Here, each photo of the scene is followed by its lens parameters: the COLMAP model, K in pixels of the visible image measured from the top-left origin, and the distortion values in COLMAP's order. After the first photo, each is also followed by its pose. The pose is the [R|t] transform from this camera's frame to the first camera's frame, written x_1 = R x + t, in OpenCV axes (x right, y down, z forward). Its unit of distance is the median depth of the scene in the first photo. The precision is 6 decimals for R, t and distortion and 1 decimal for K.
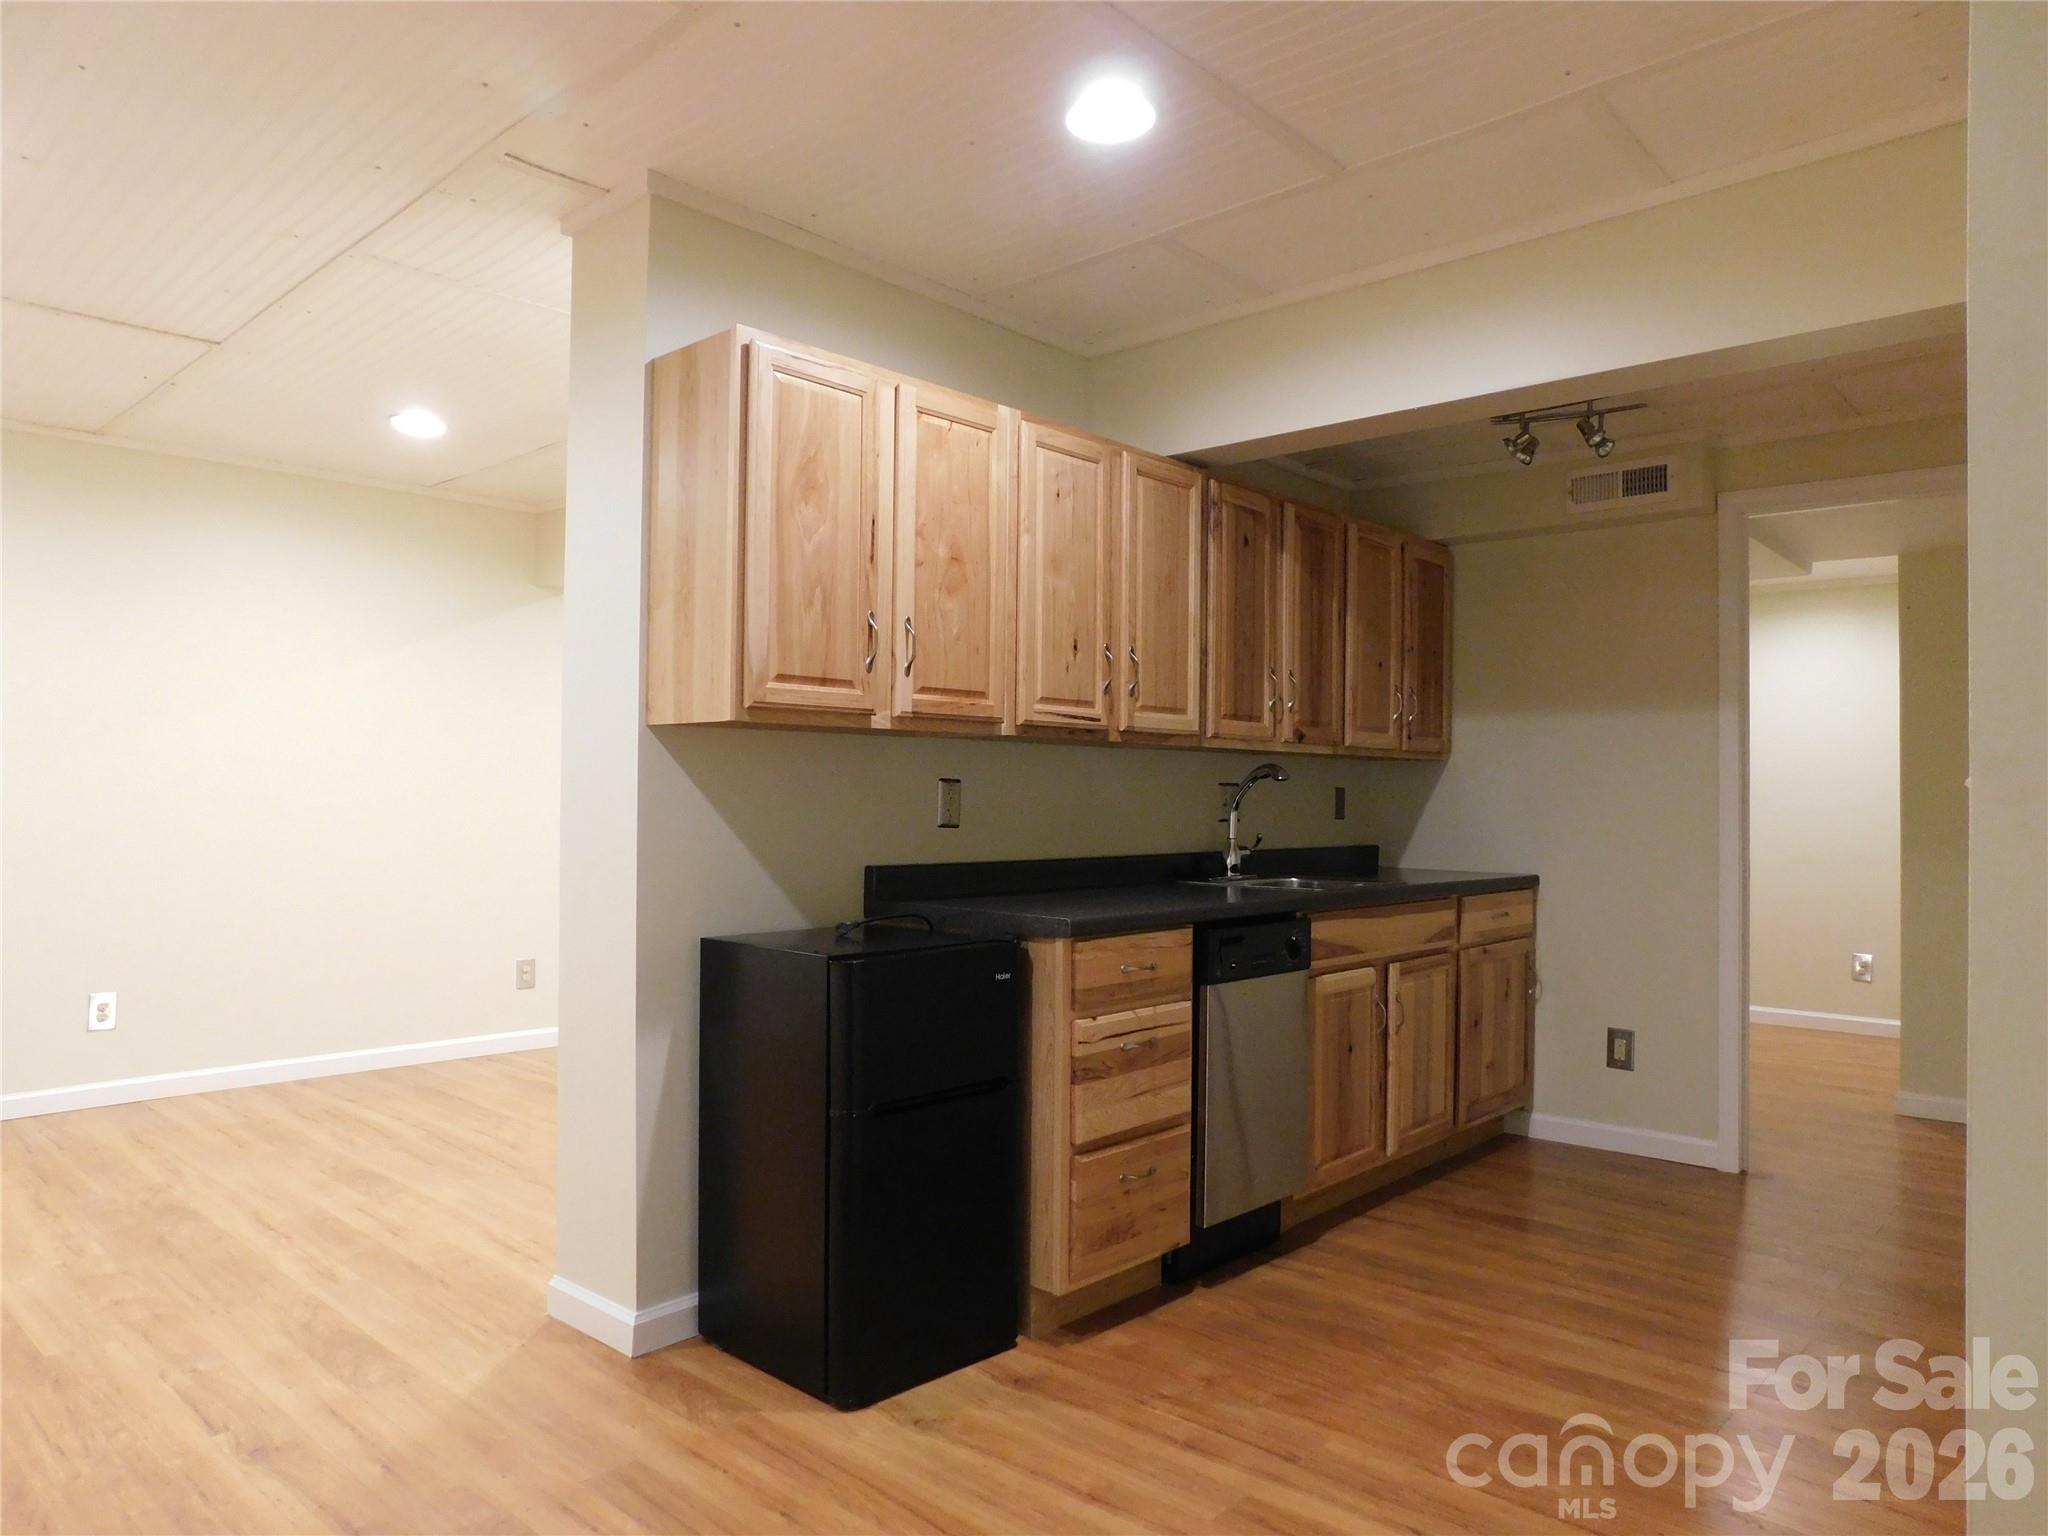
lens RADIAL K [[1343.7, 0, 1024.0], [0, 1343.7, 768.0], [0, 0, 1]] dist [-0.073337, 0.051511]
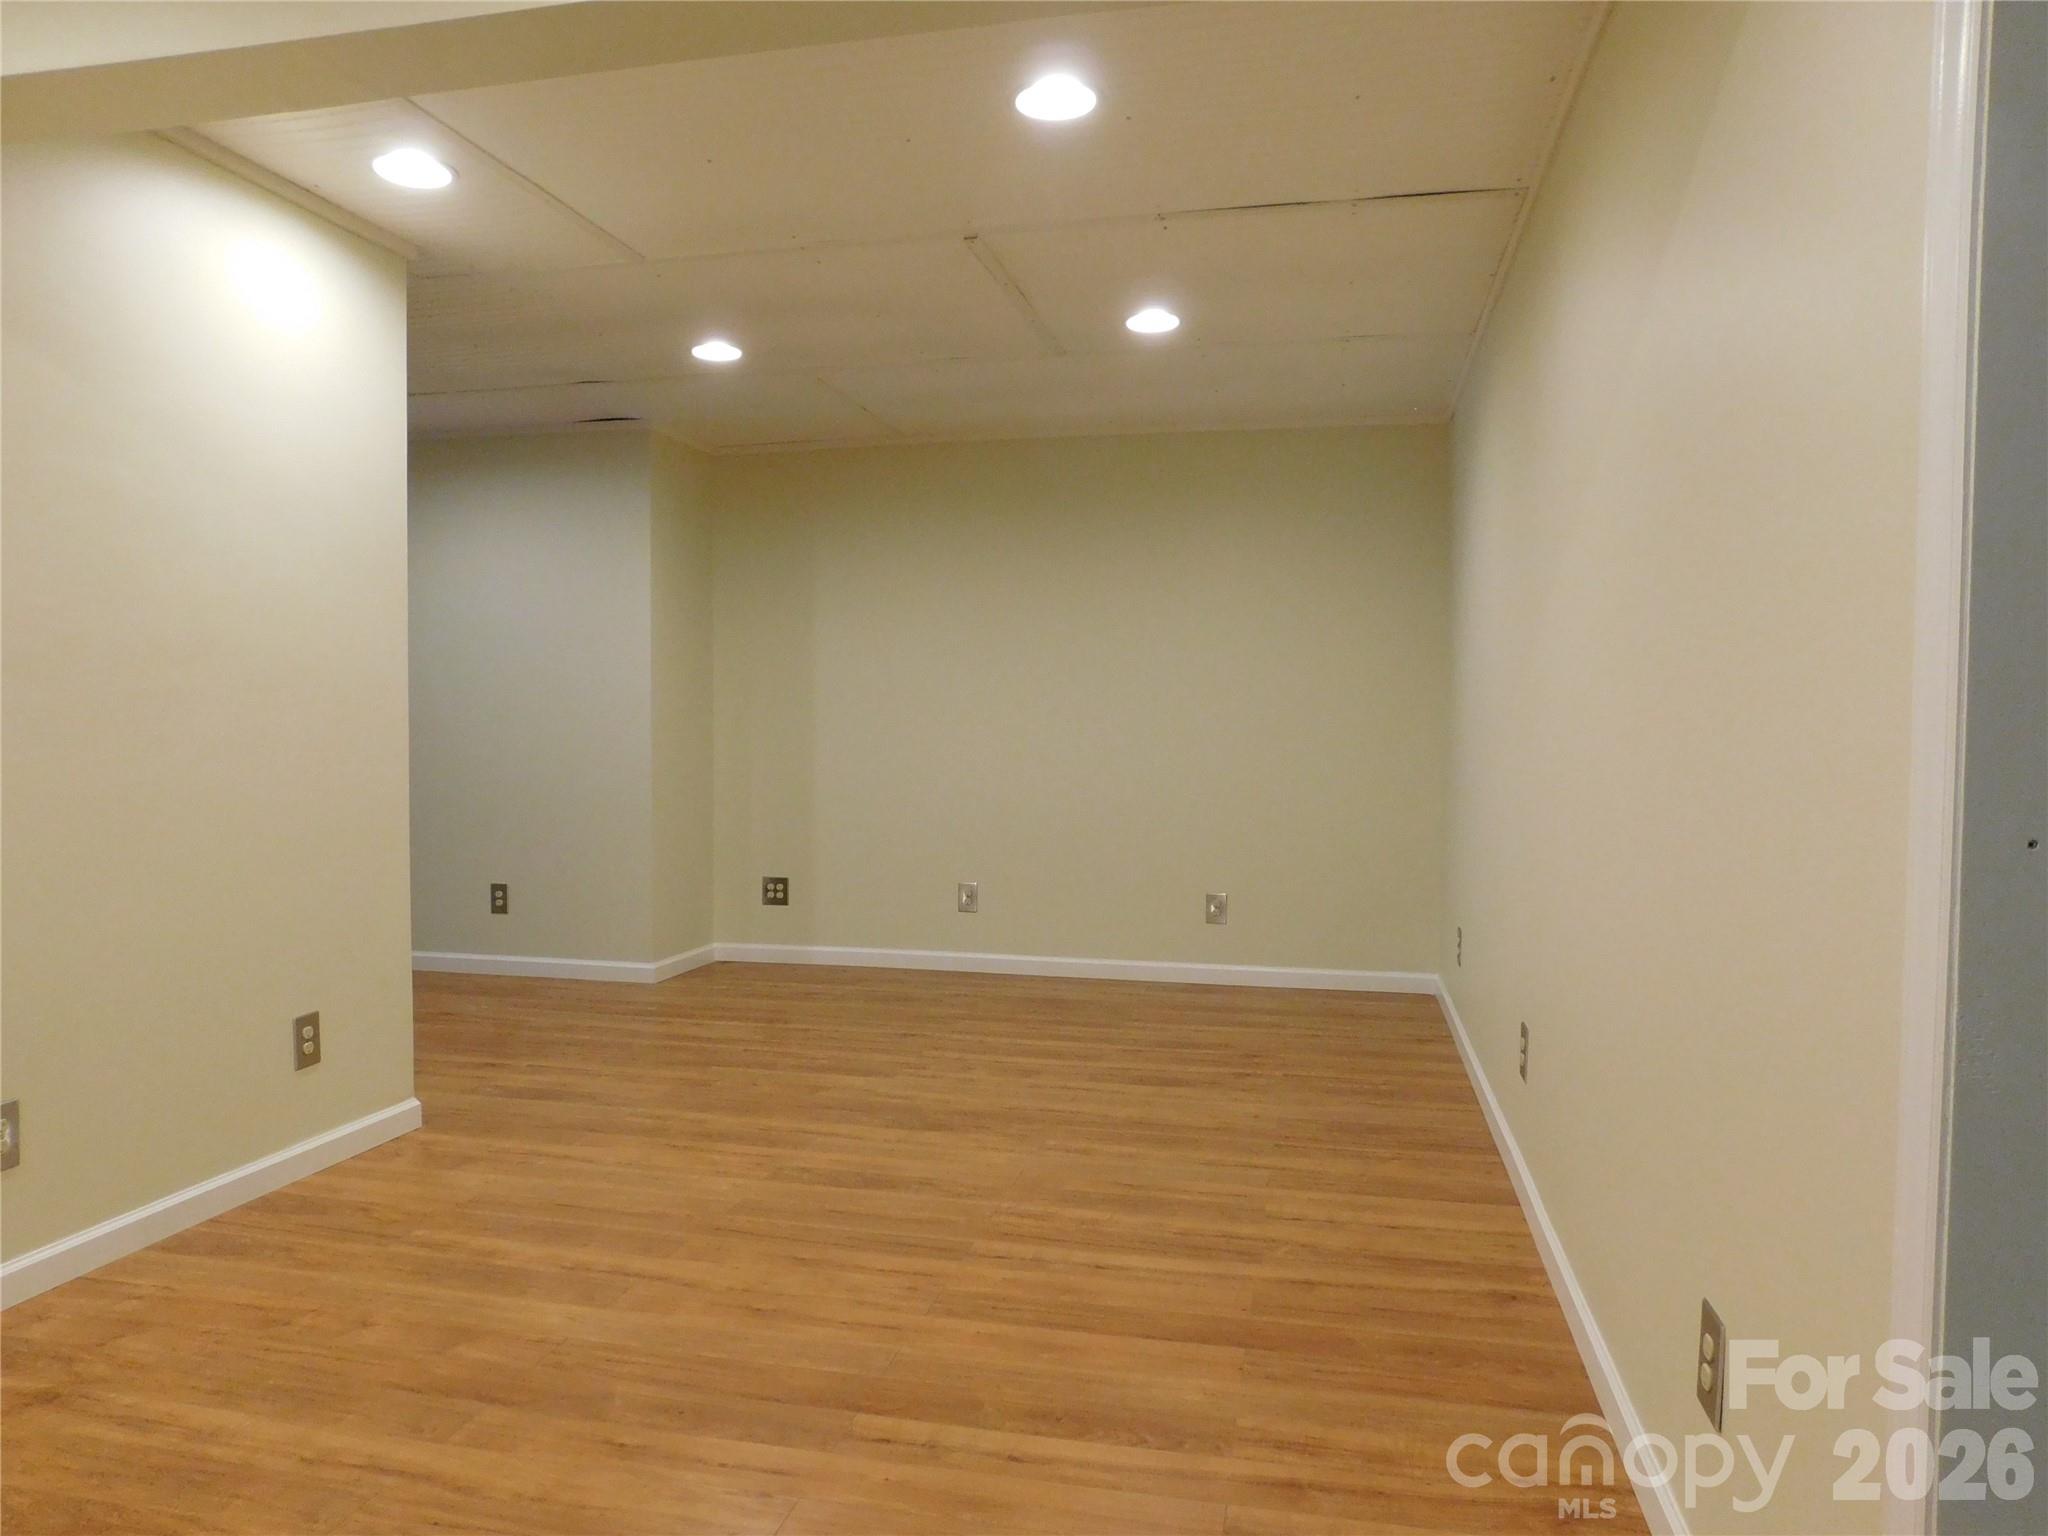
lens RADIAL K [[1377.6, 0, 1024.0], [0, 1377.6, 768.0], [0, 0, 1]] dist [0.002028, 0.000521]
pose [[-0.868298, 0.001042, -0.496041, -0.218233], [-0.007079, 0.999870, 0.014492, 0.045975], [0.495992, 0.016095, -0.868178, 2.560616]]
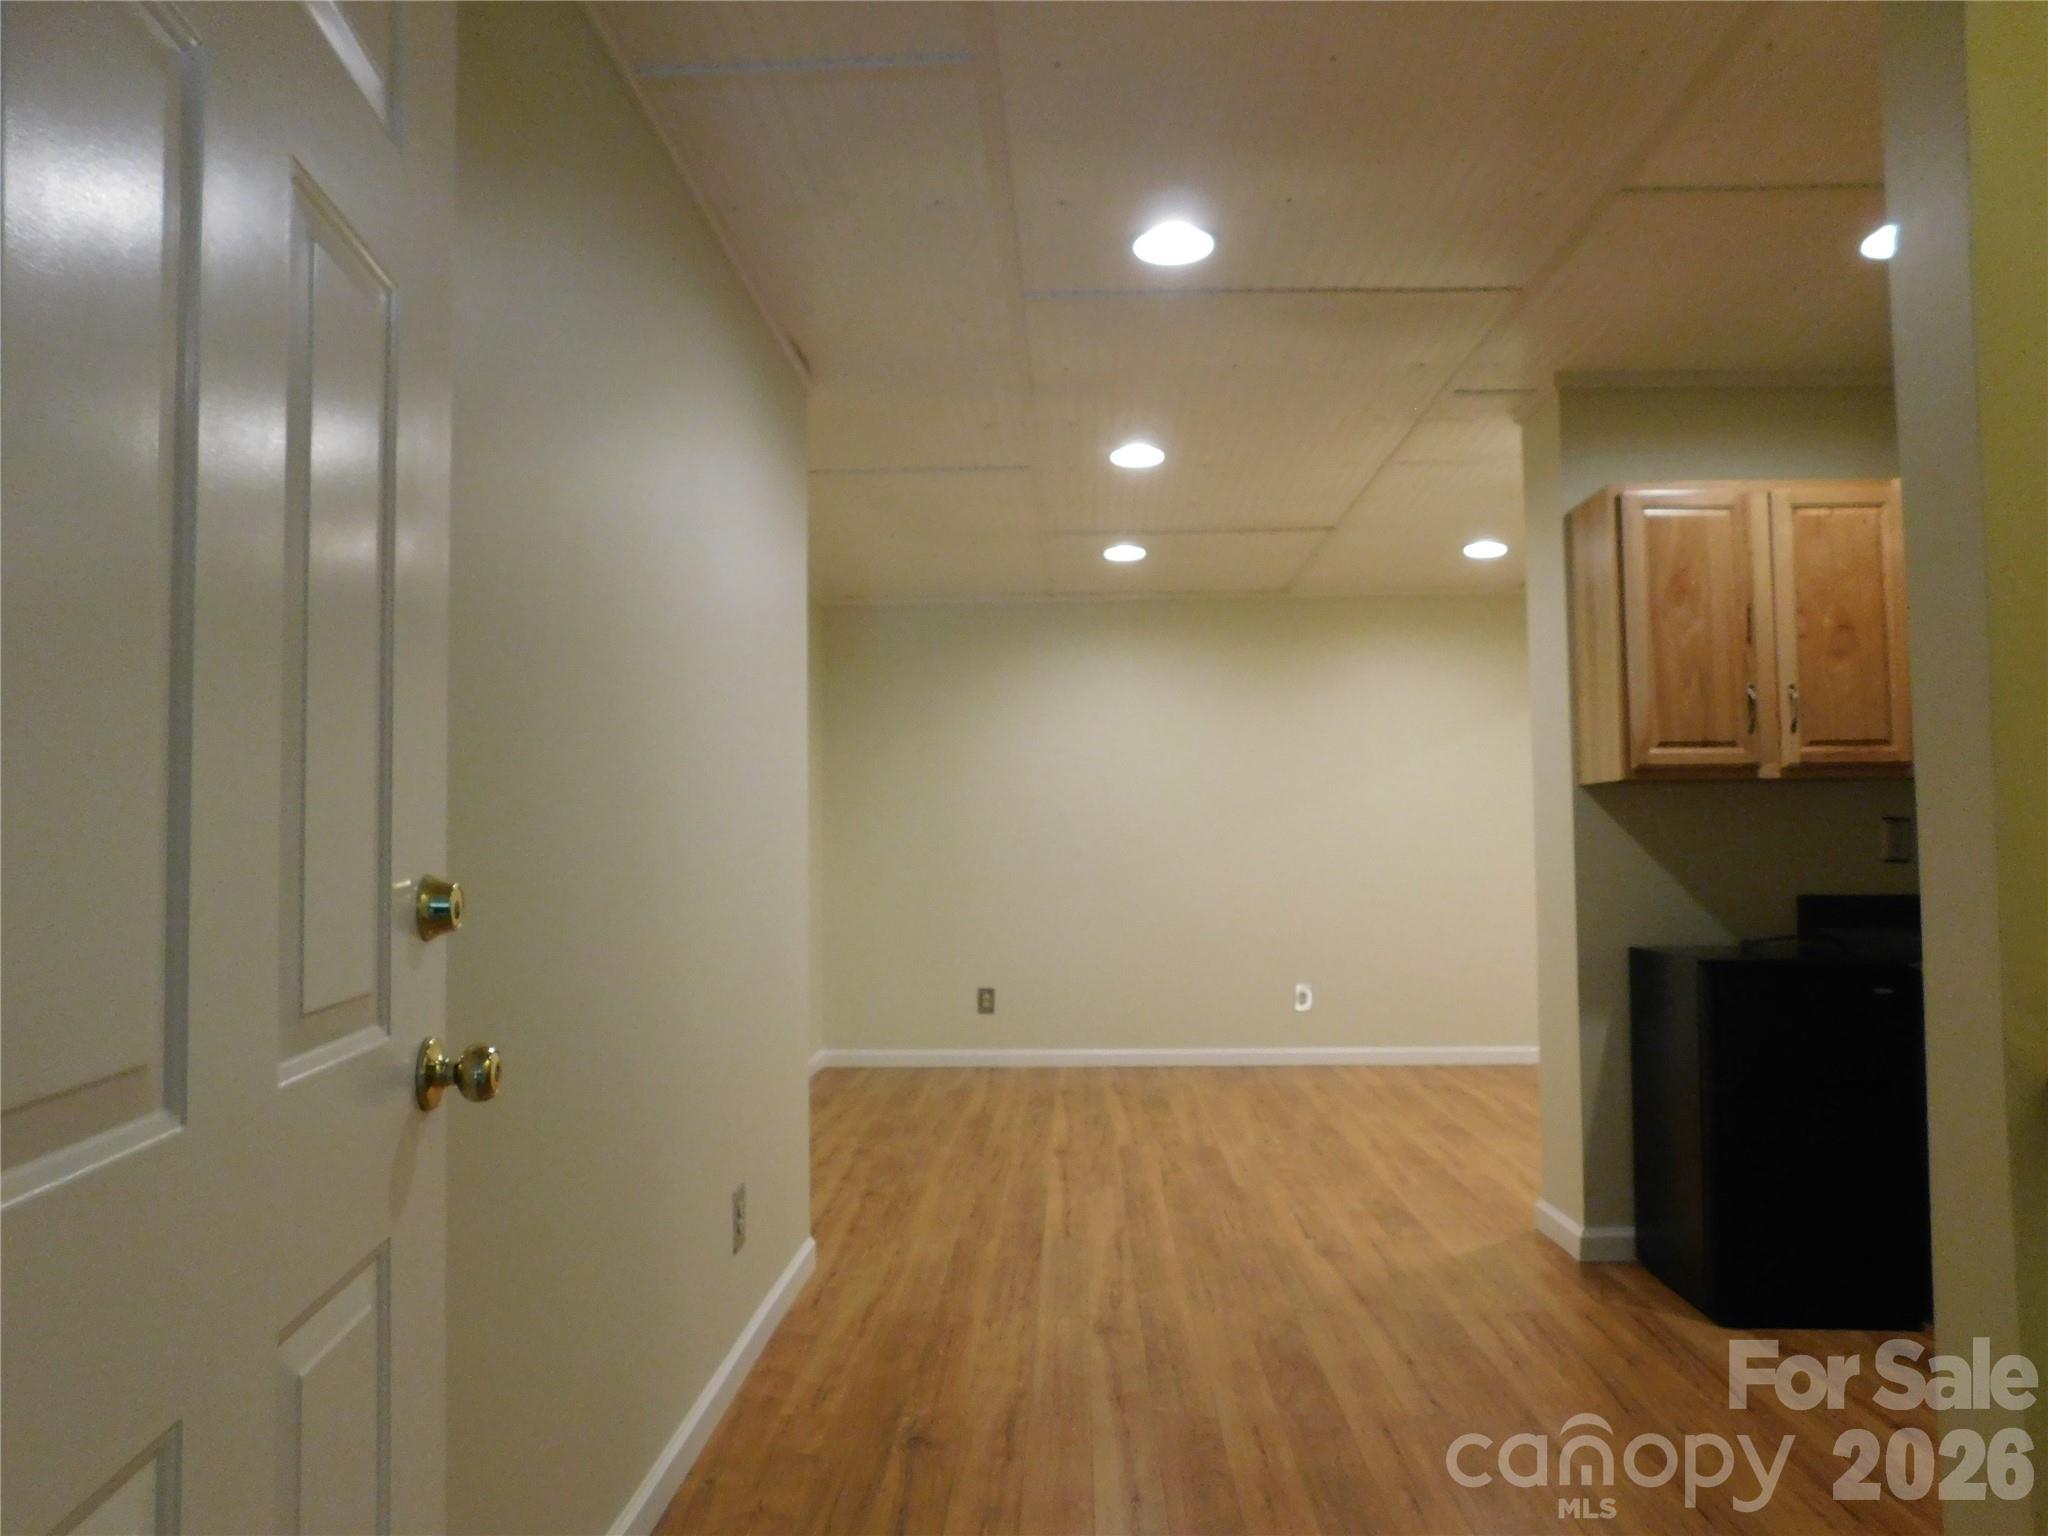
lens RADIAL K [[1377.6, 0, 1024.0], [0, 1377.6, 768.0], [0, 0, 1]] dist [0.002028, 0.000521]
pose [[0.644619, -0.055417, -0.762493, 0.408650], [0.029514, 0.998430, -0.047613, 0.000518], [0.763934, 0.008188, 0.645242, -0.310045]]
